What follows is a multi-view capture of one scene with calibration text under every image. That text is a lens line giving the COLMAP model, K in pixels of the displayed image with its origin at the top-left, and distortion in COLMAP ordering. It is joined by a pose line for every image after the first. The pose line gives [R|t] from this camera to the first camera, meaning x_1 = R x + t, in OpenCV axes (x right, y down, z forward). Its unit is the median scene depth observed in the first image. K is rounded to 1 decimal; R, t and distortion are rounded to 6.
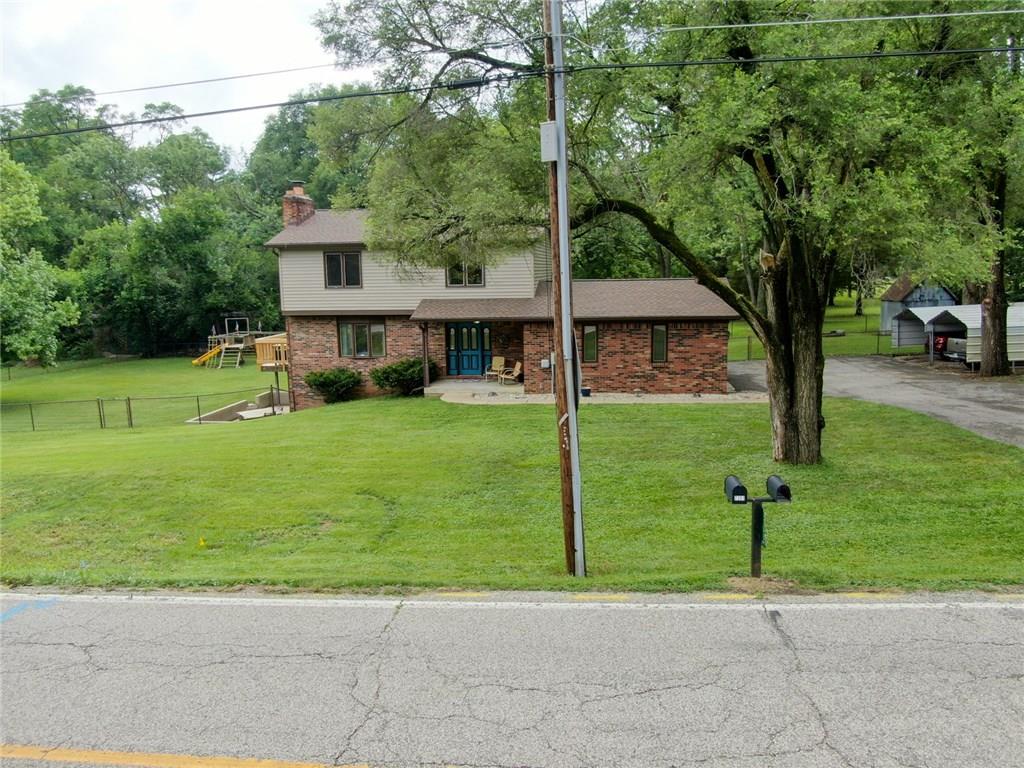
lens RADIAL K [[732.8, 0, 512.0], [0, 732.8, 384.0], [0, 0, 1]] dist [-0.025291, 0.010209]
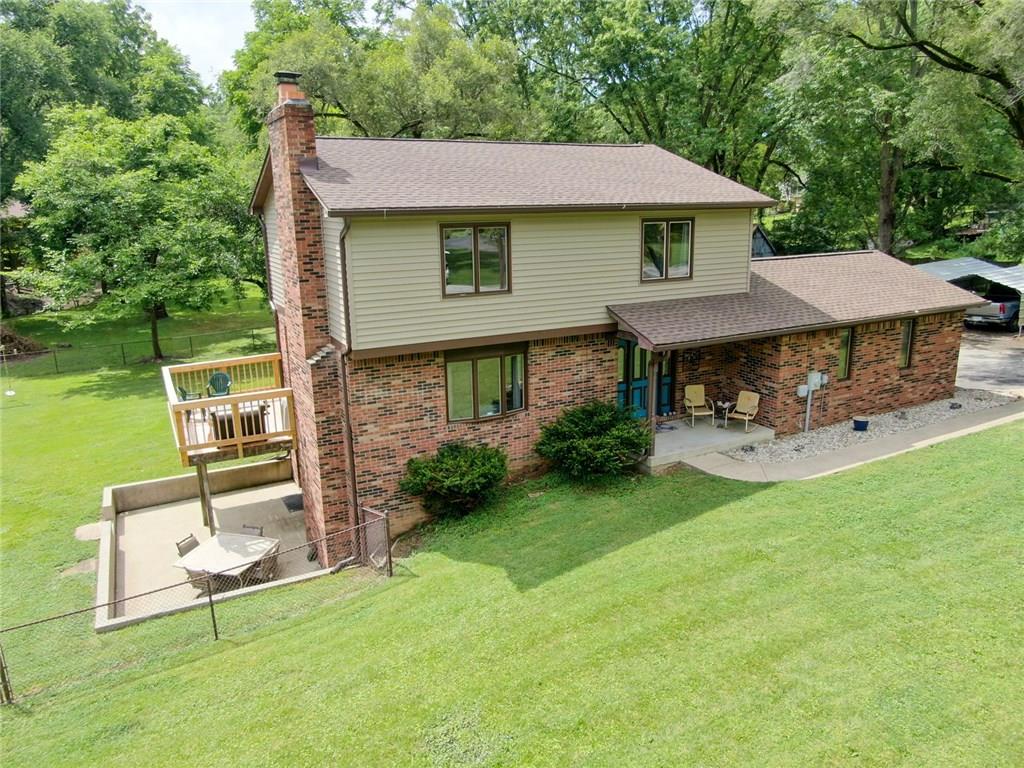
lens RADIAL K [[732.8, 0, 512.0], [0, 732.8, 384.0], [0, 0, 1]] dist [-0.025291, 0.010209]
pose [[0.810297, -0.140245, 0.568990, -0.552721], [0.092895, 0.989404, 0.111578, -0.133854], [-0.578610, -0.037555, 0.814740, 0.608384]]
